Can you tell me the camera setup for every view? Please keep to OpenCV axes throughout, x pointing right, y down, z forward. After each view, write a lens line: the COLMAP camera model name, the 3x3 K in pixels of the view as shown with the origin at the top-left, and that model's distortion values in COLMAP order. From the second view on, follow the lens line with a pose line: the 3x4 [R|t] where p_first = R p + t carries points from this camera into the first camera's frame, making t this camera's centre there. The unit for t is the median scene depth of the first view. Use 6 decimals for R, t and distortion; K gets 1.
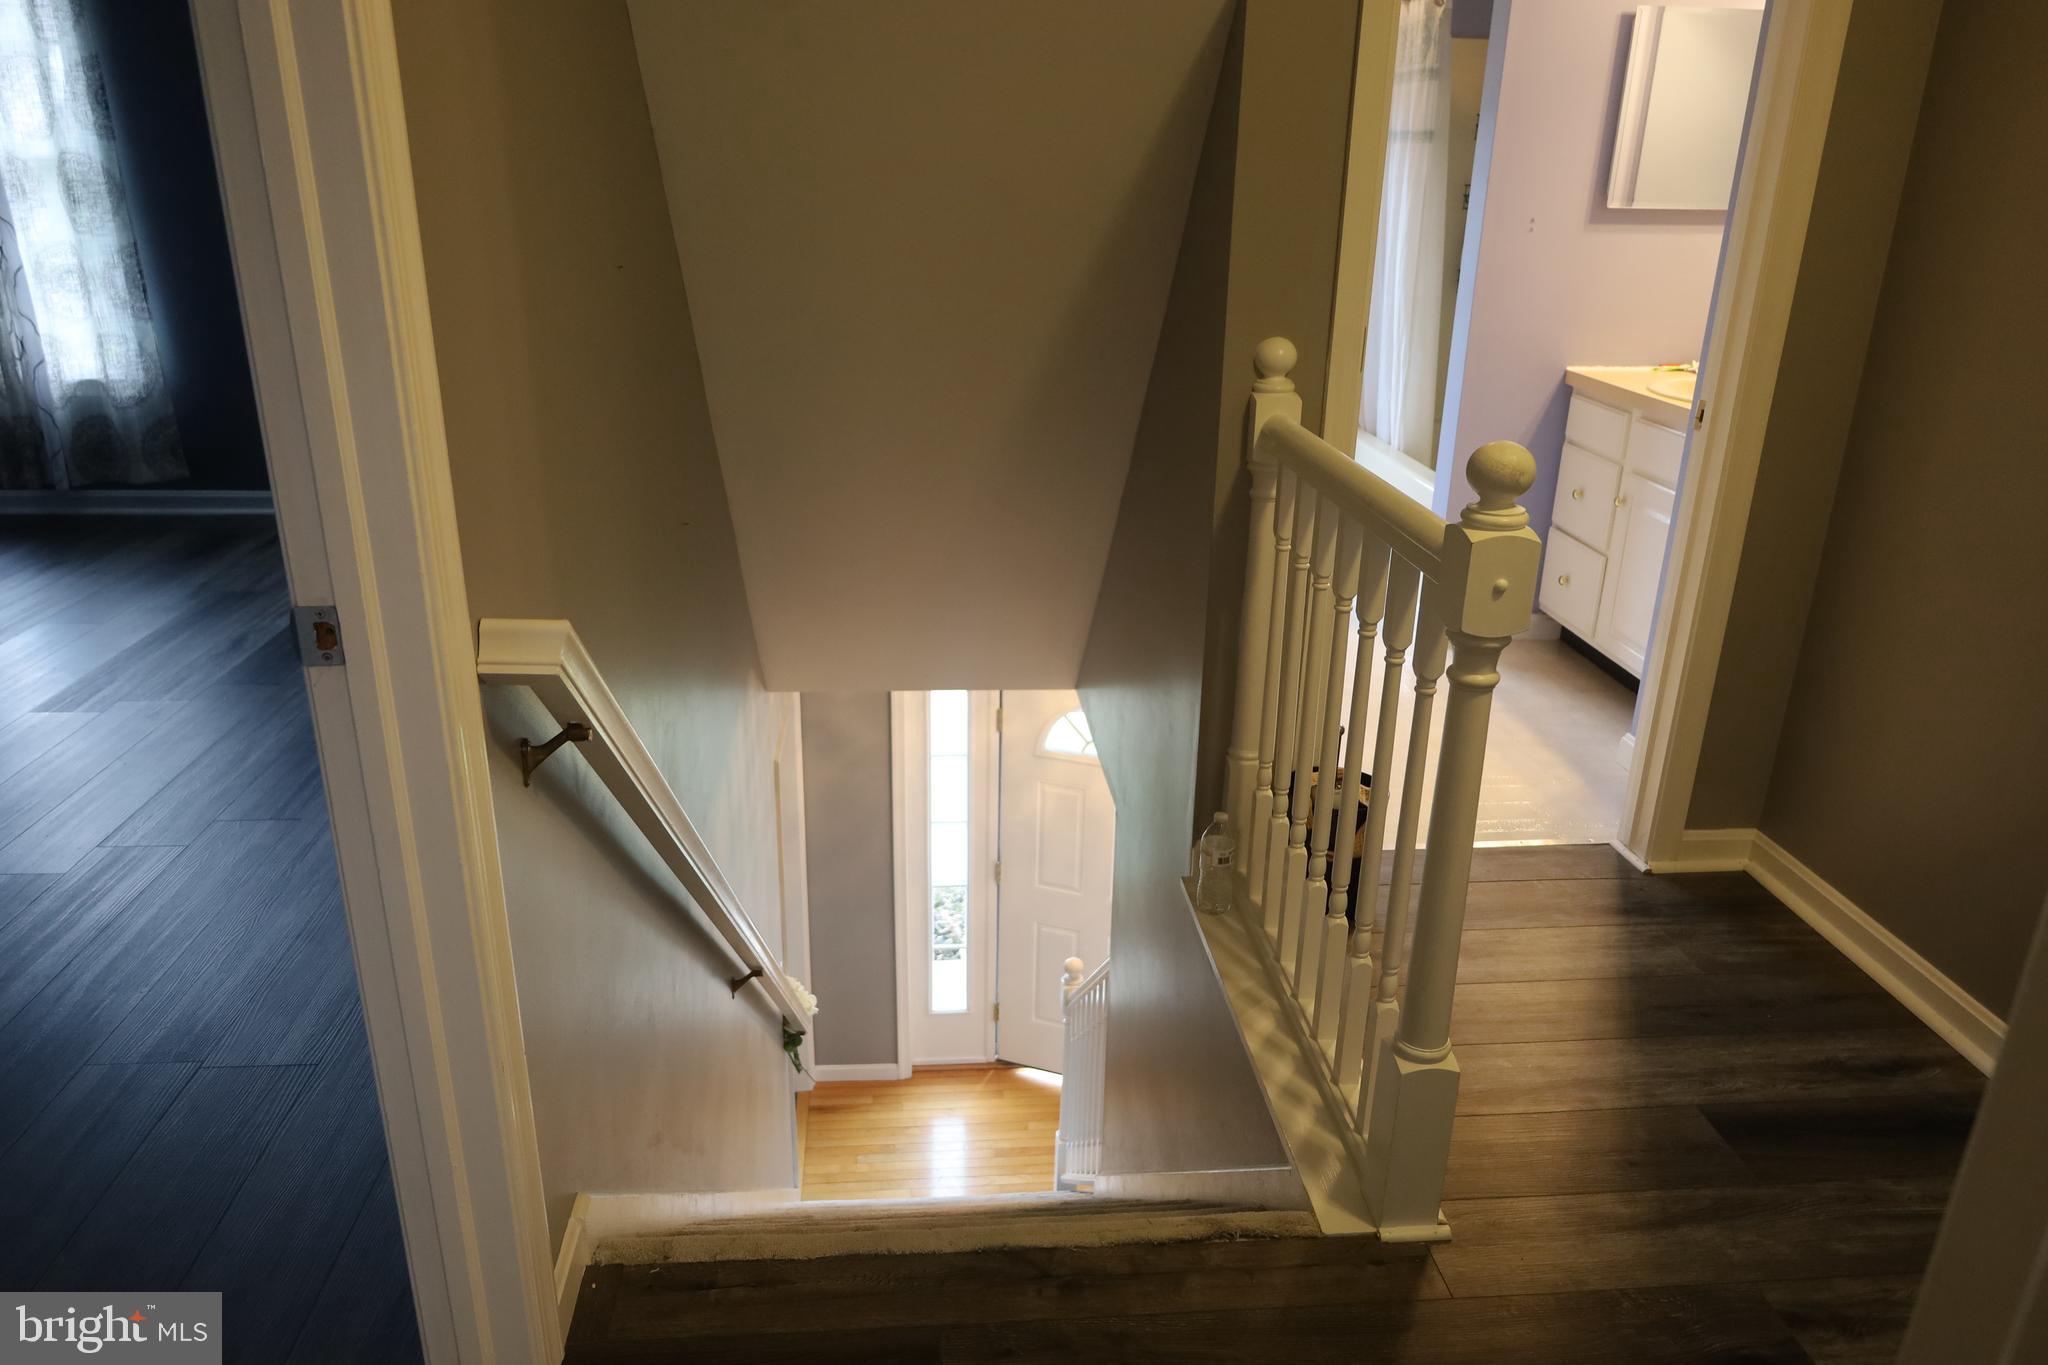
lens RADIAL K [[1419.6, 0, 1024.0], [0, 1419.6, 682.5], [0, 0, 1]] dist [-0.000396, 0.000885]
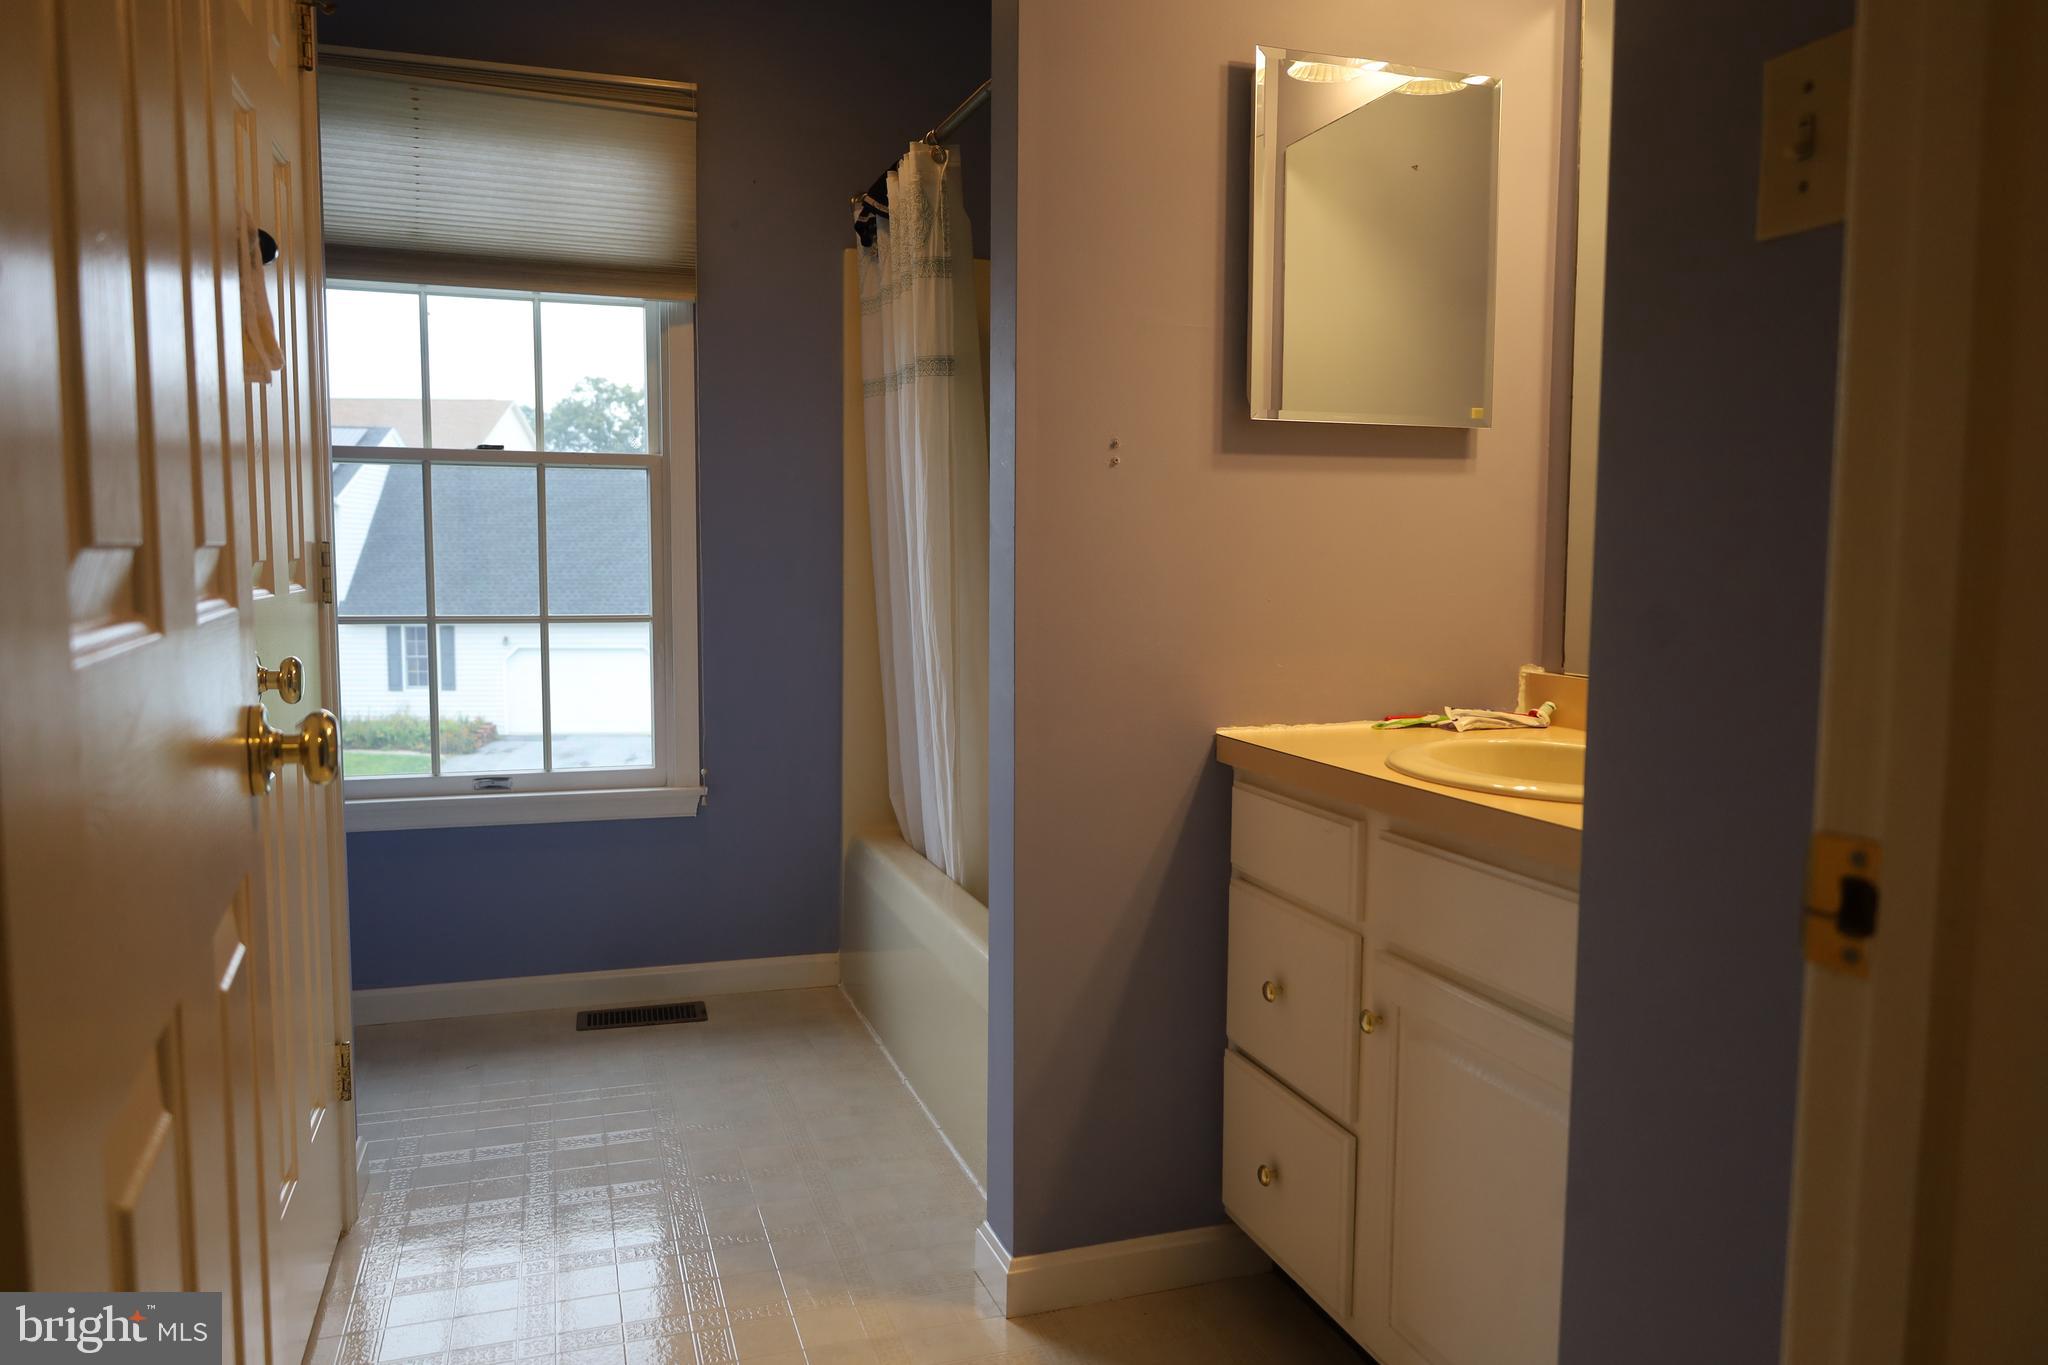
lens RADIAL K [[1423.8, 0, 1024.0], [0, 1423.8, 682.5], [0, 0, 1]] dist [-0.057332, -0.000004]
pose [[0.973385, -0.035965, 0.226338, 0.217185], [0.094652, 0.962532, -0.254114, -0.125083], [-0.208718, 0.268774, 0.940318, 0.574417]]
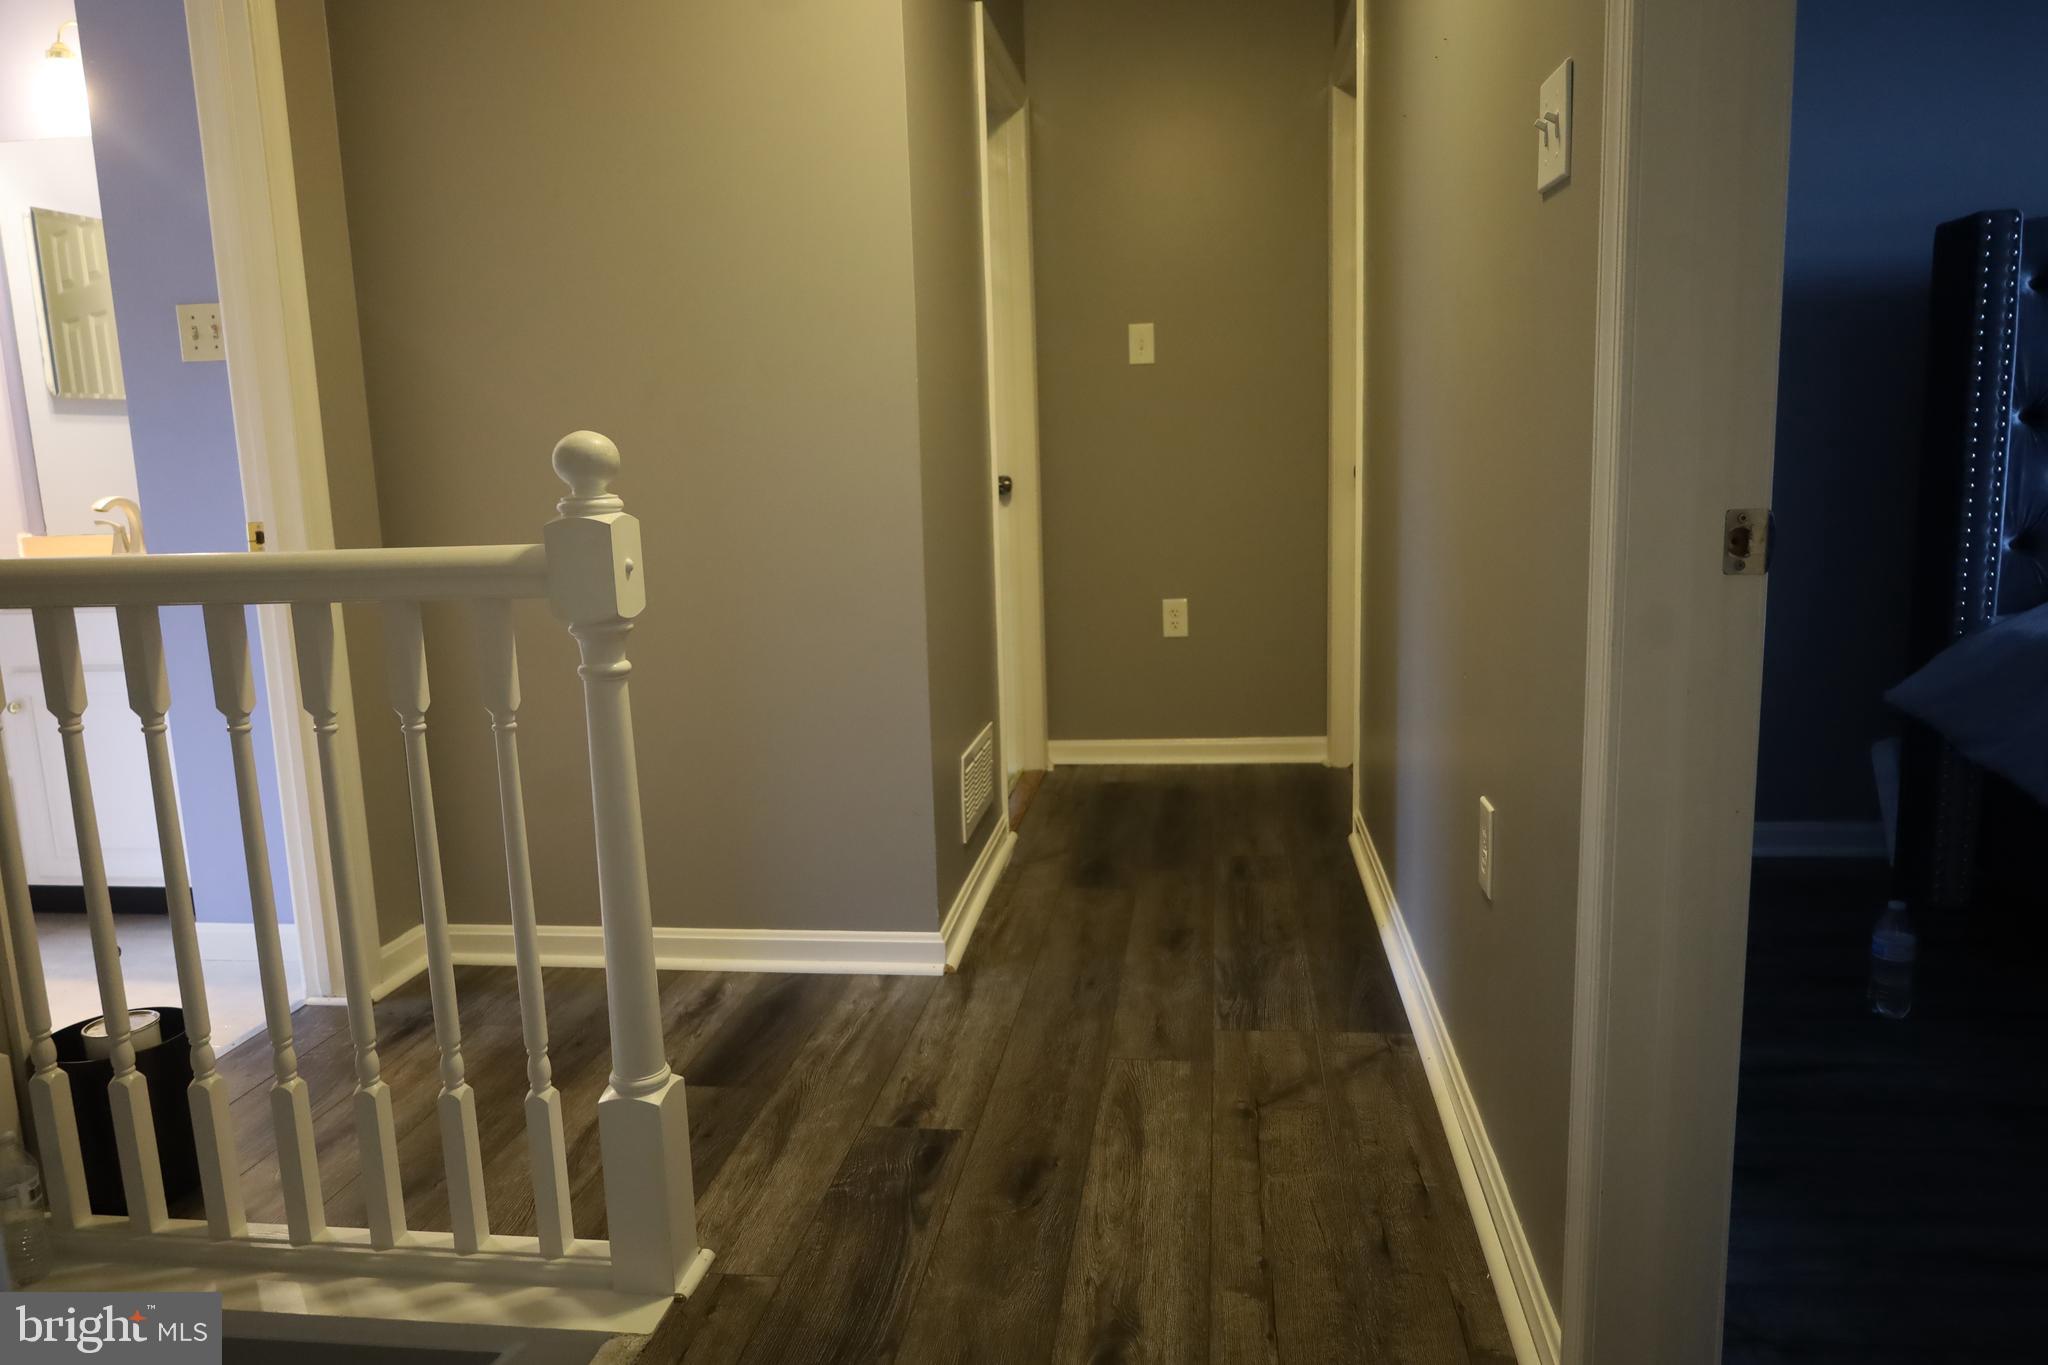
lens RADIAL K [[1406.9, 0, 1024.0], [0, 1406.9, 682.5], [0, 0, 1]] dist [0.008090, -0.002541]
pose [[0.224445, -0.182925, 0.957164, -0.248305], [0.374962, 0.922813, 0.088435, 0.011672], [-0.899460, 0.339051, 0.275711, 0.202895]]
